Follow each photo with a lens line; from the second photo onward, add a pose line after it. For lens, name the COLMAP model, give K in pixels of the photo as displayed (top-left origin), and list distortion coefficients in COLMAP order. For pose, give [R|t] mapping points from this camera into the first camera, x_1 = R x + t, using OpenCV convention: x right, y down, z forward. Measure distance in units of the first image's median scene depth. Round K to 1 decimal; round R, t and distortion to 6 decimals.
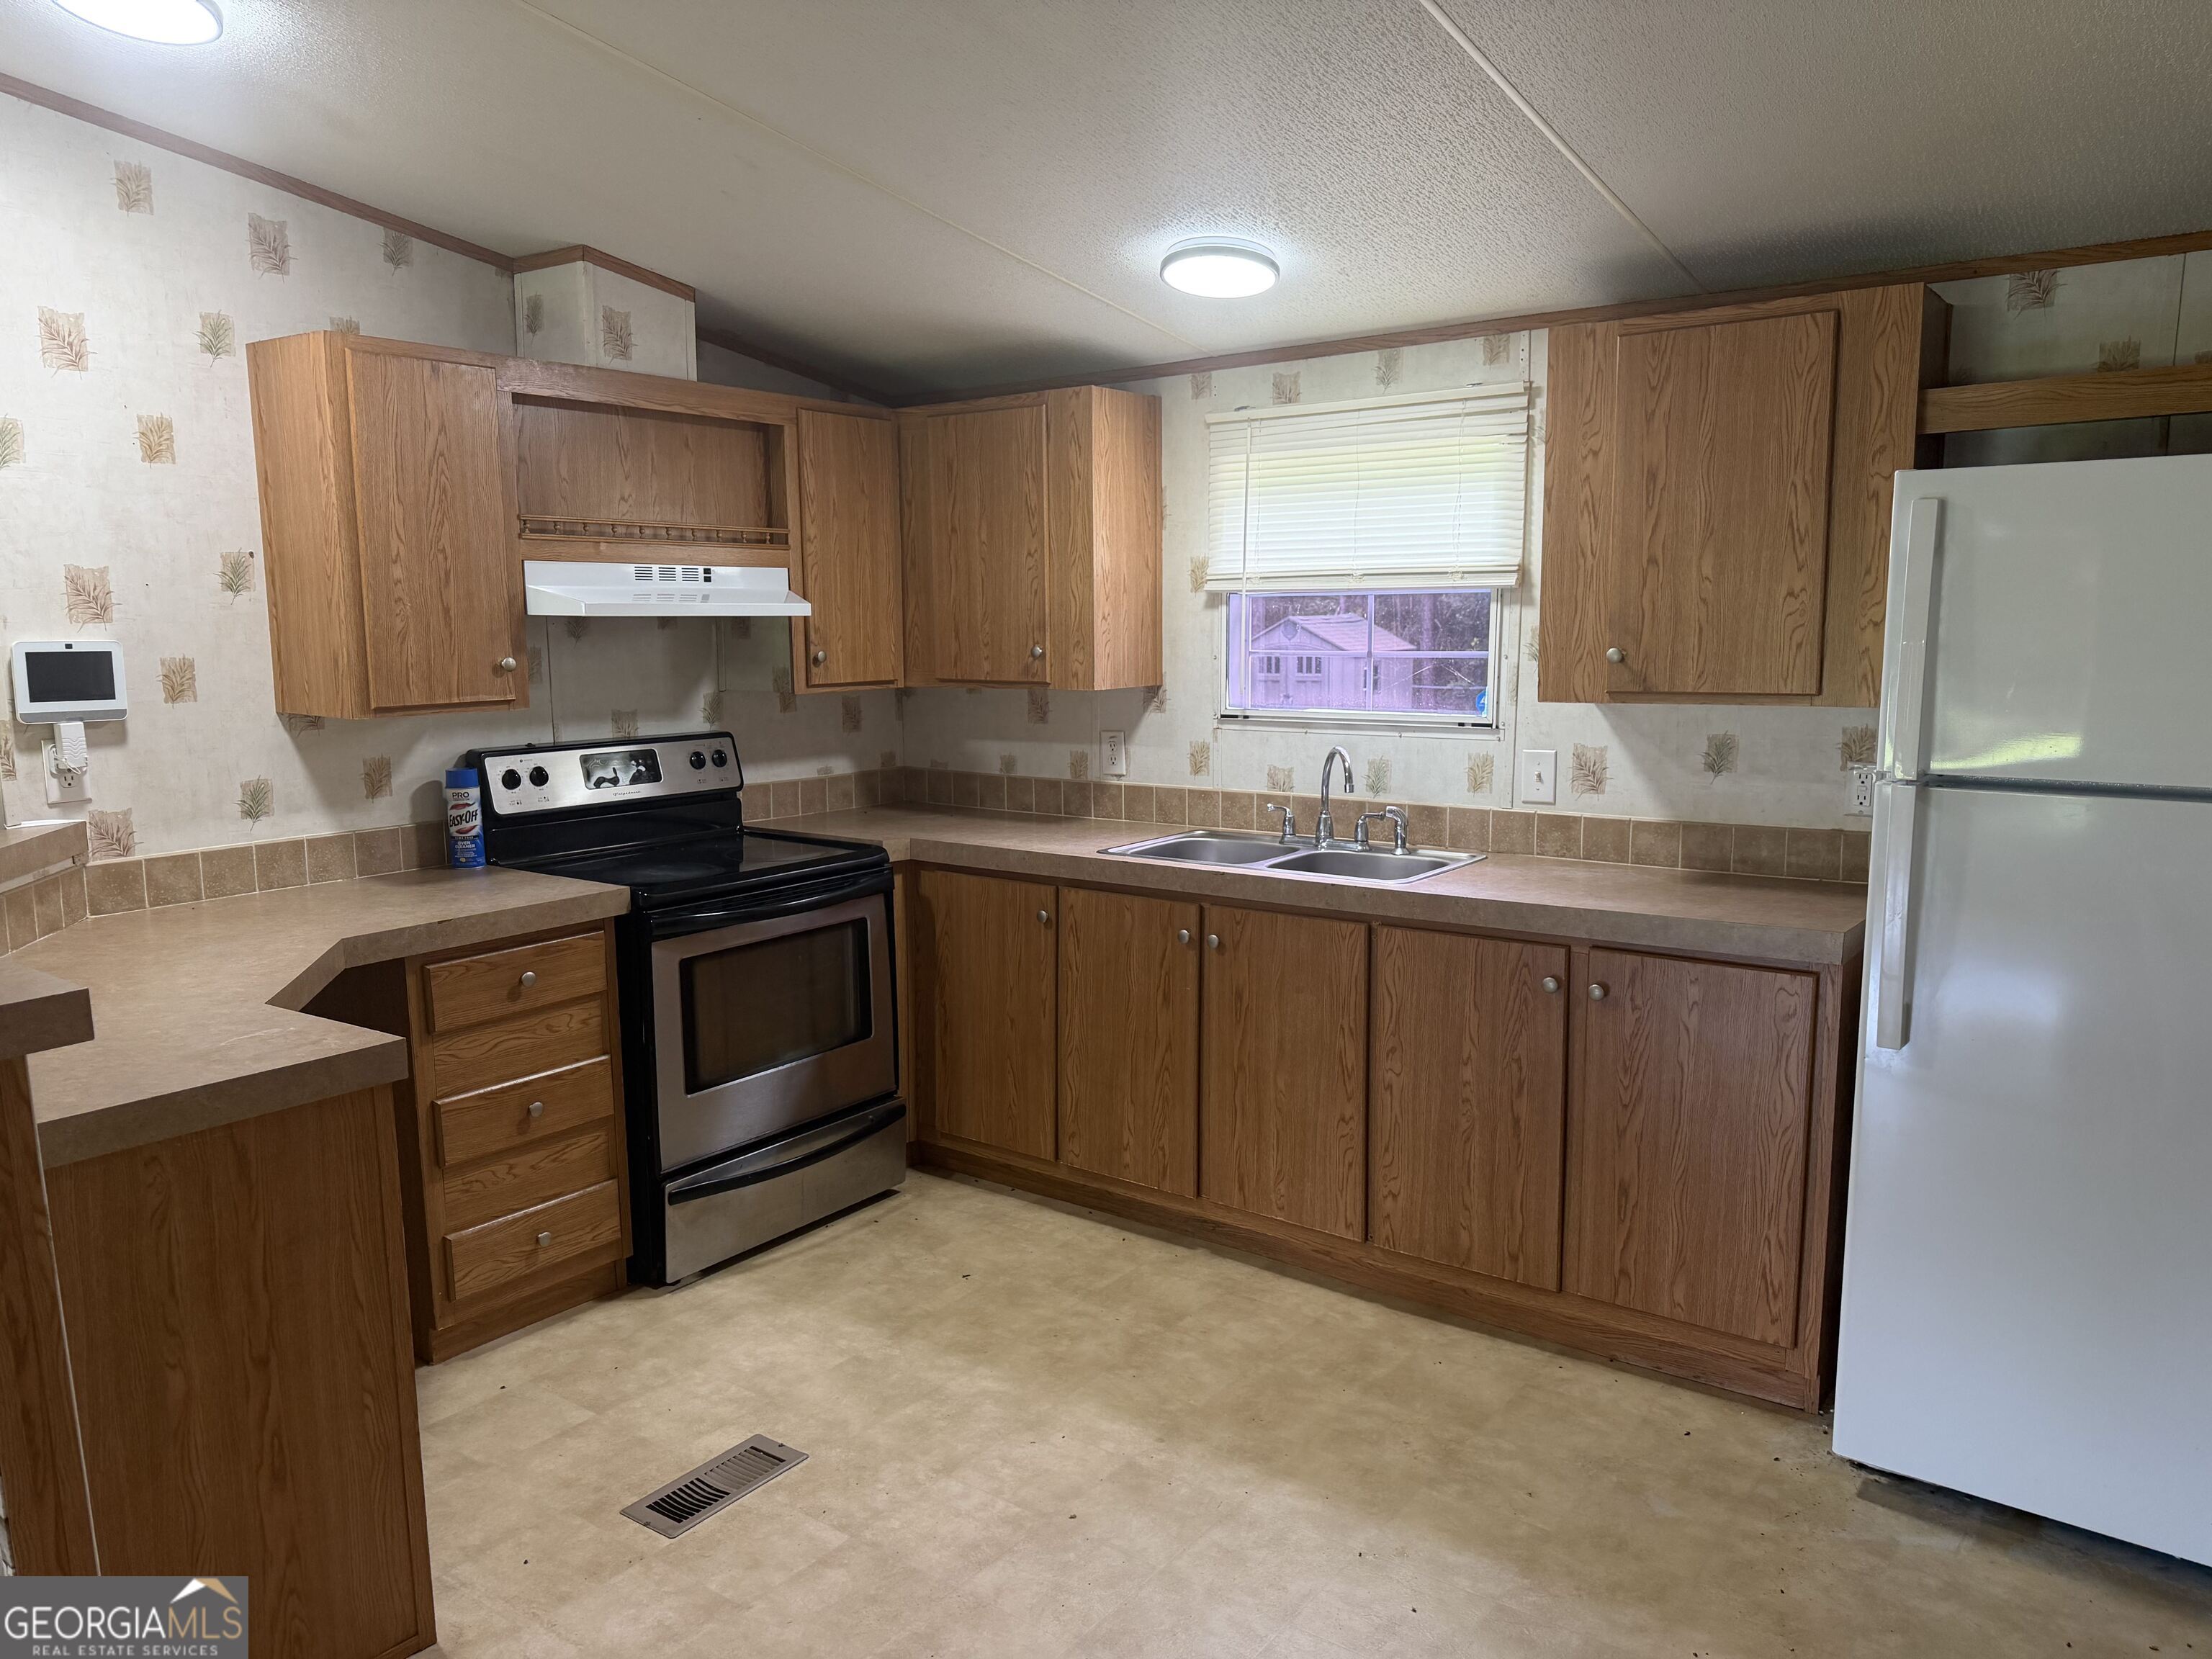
lens RADIAL K [[1539.1, 0, 1102.0], [0, 1539.1, 834.0], [0, 0, 1]] dist [0.106559, -0.134840]
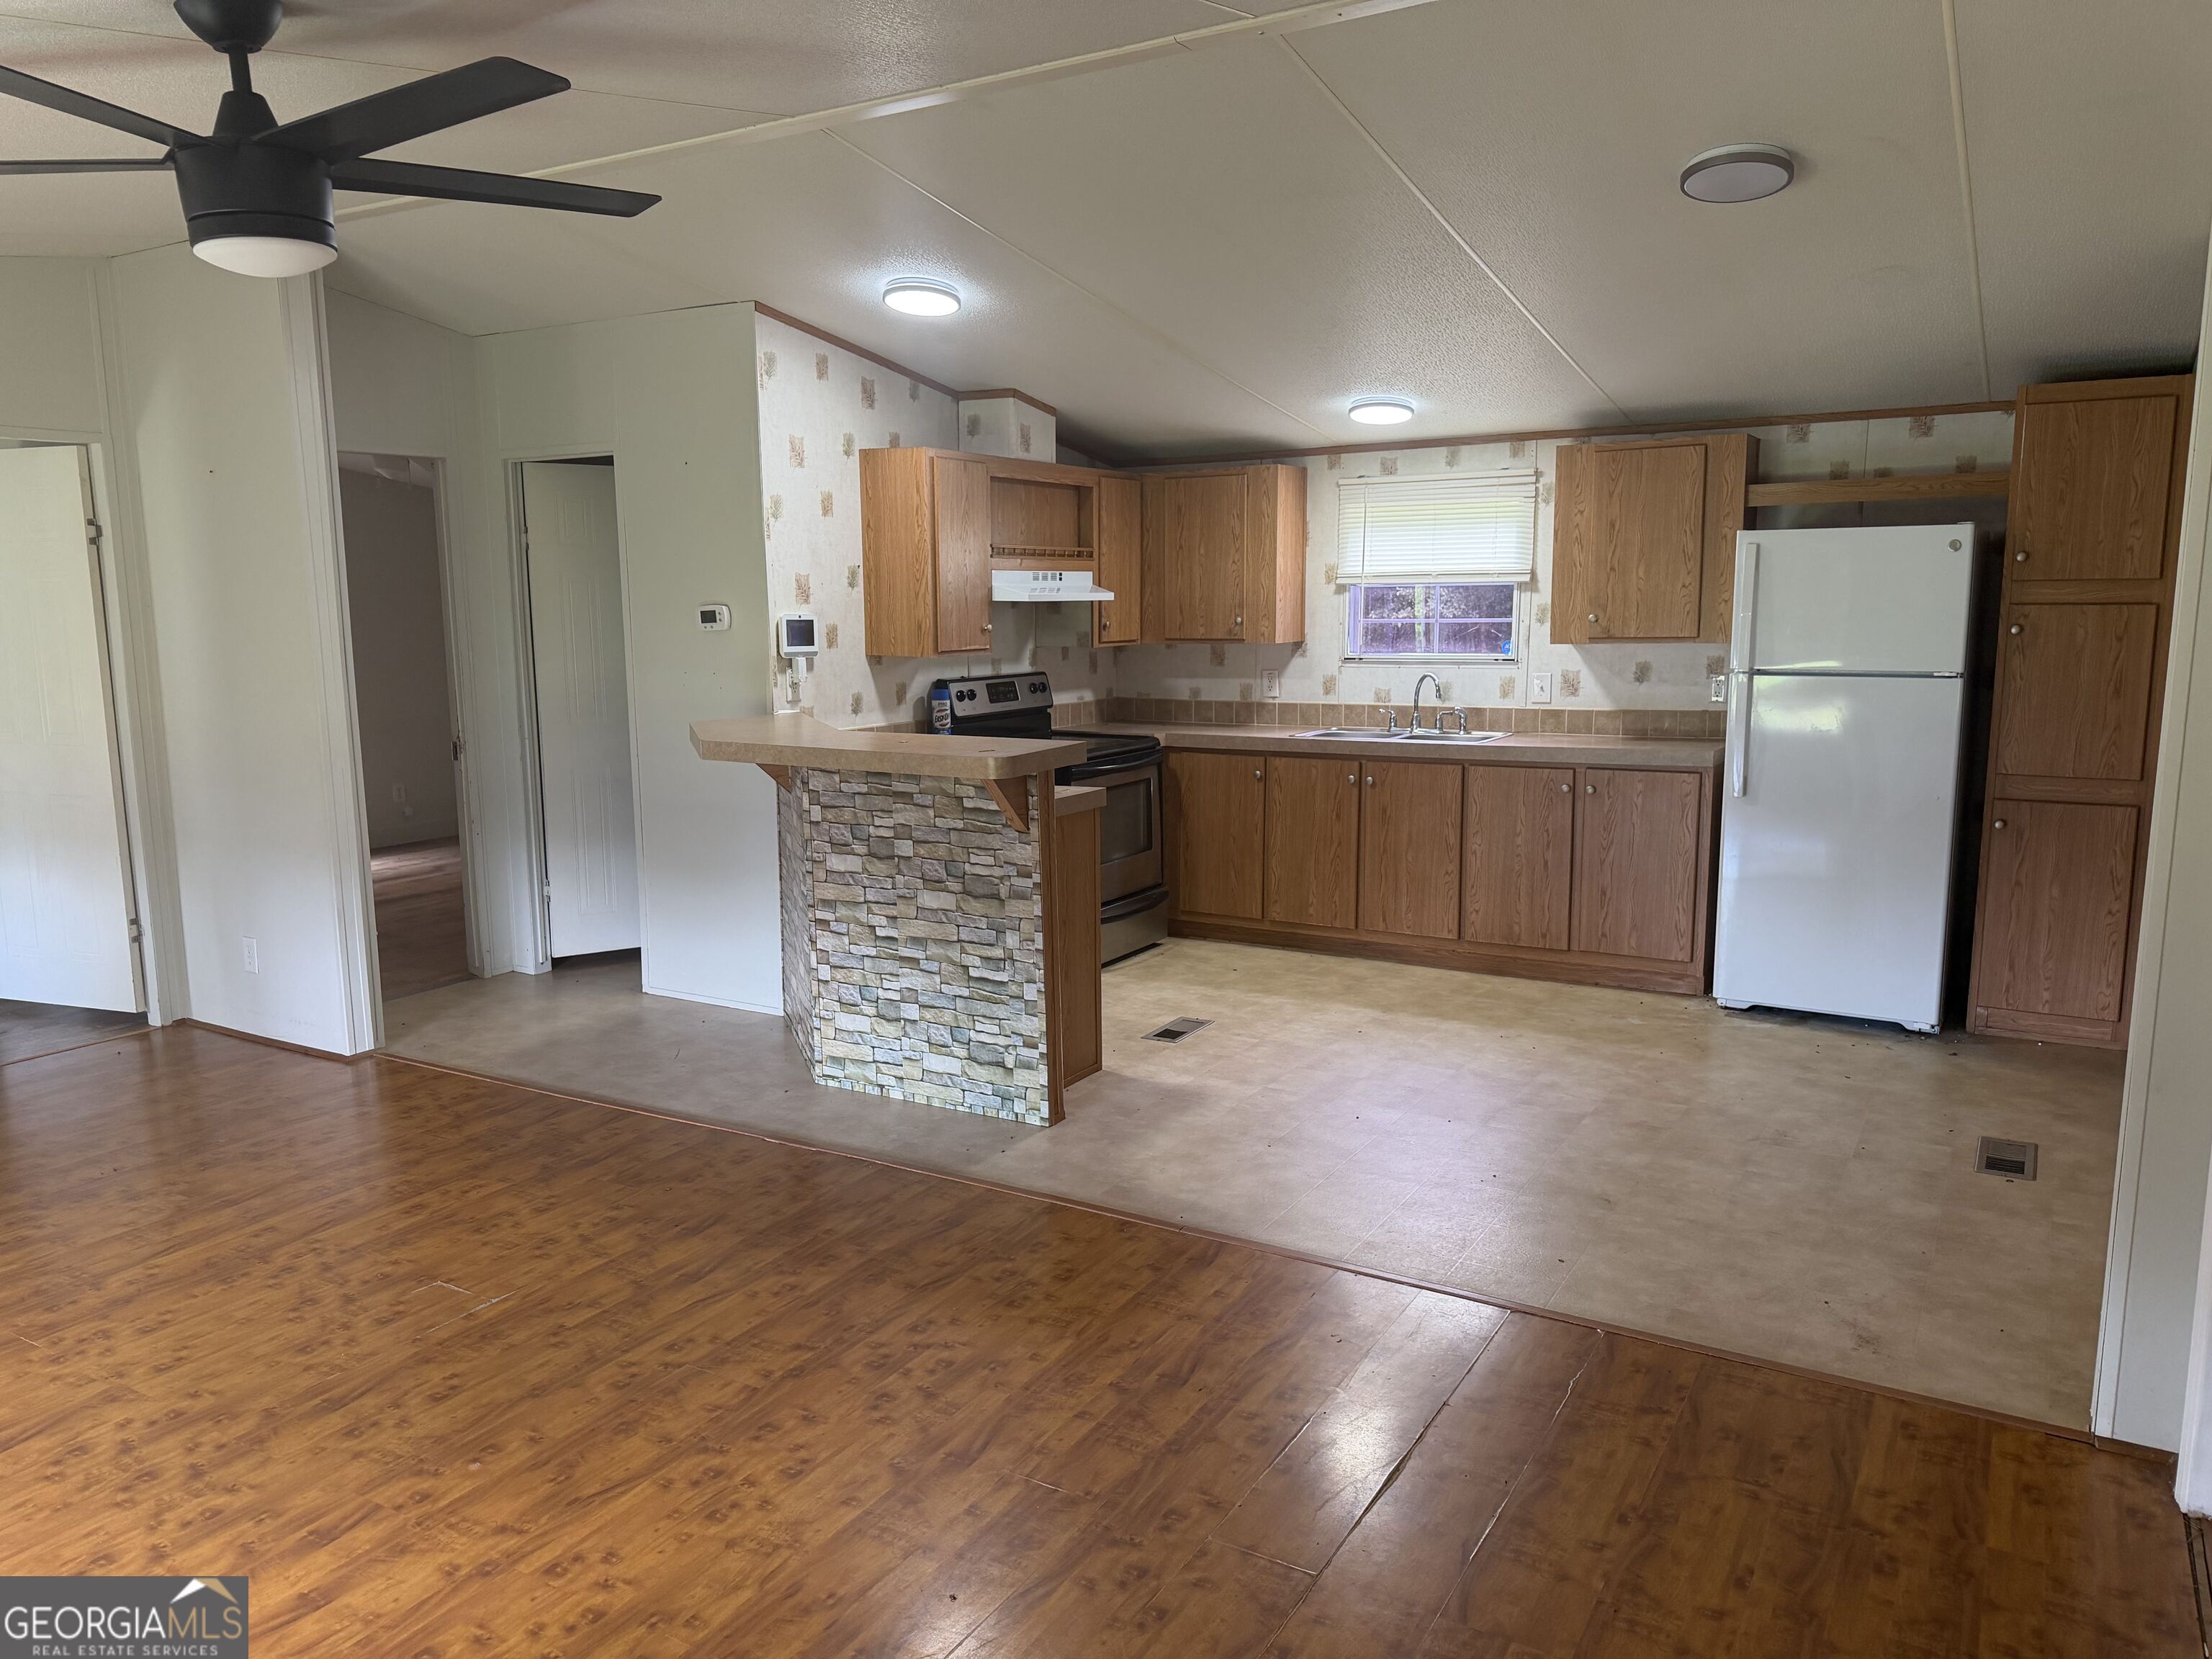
lens RADIAL K [[1539.1, 0, 1102.0], [0, 1539.1, 834.0], [0, 0, 1]] dist [0.106559, -0.134840]
pose [[0.994652, -0.016396, 0.101971, -0.416977], [0.015554, 0.999838, 0.009039, 0.109484], [-0.102102, -0.007405, 0.994746, -0.746138]]
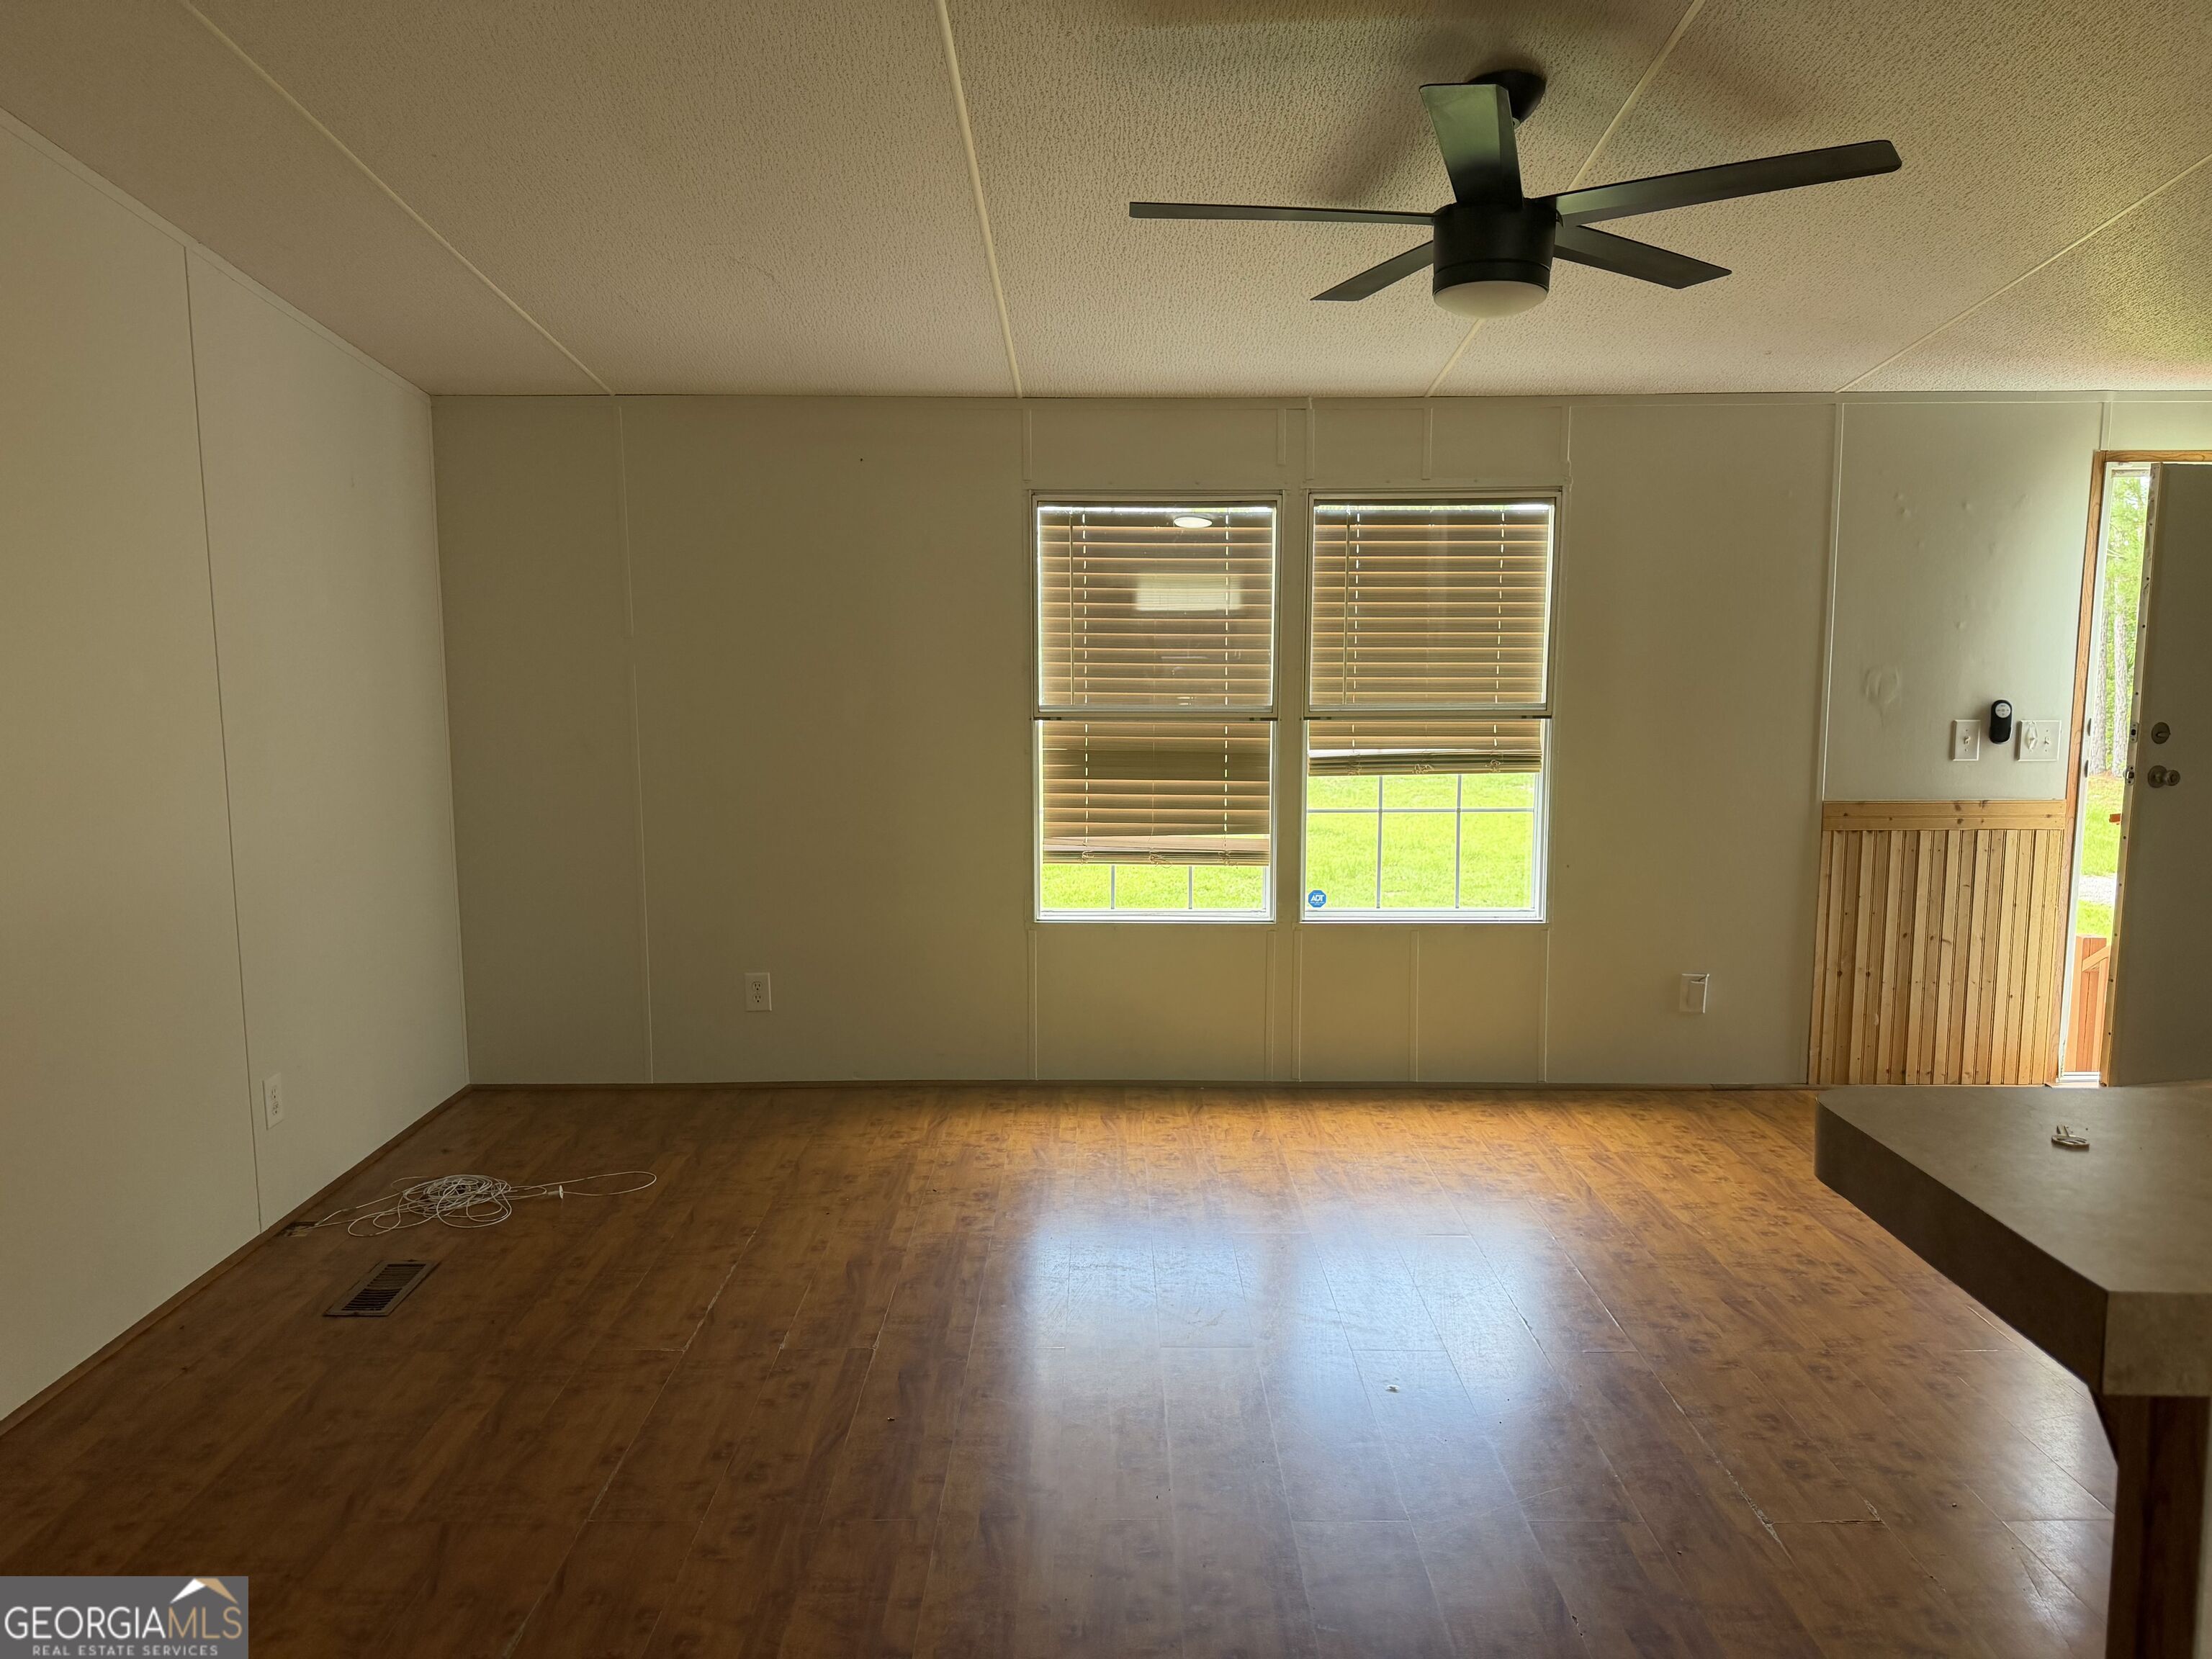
lens RADIAL K [[1539.1, 0, 1102.0], [0, 1539.1, 834.0], [0, 0, 1]] dist [0.106559, -0.134840]
pose [[-0.798622, 0.095471, -0.594212, -0.049639], [-0.070042, 0.965884, 0.249323, -0.067188], [0.597743, 0.240734, -0.764690, 0.538321]]
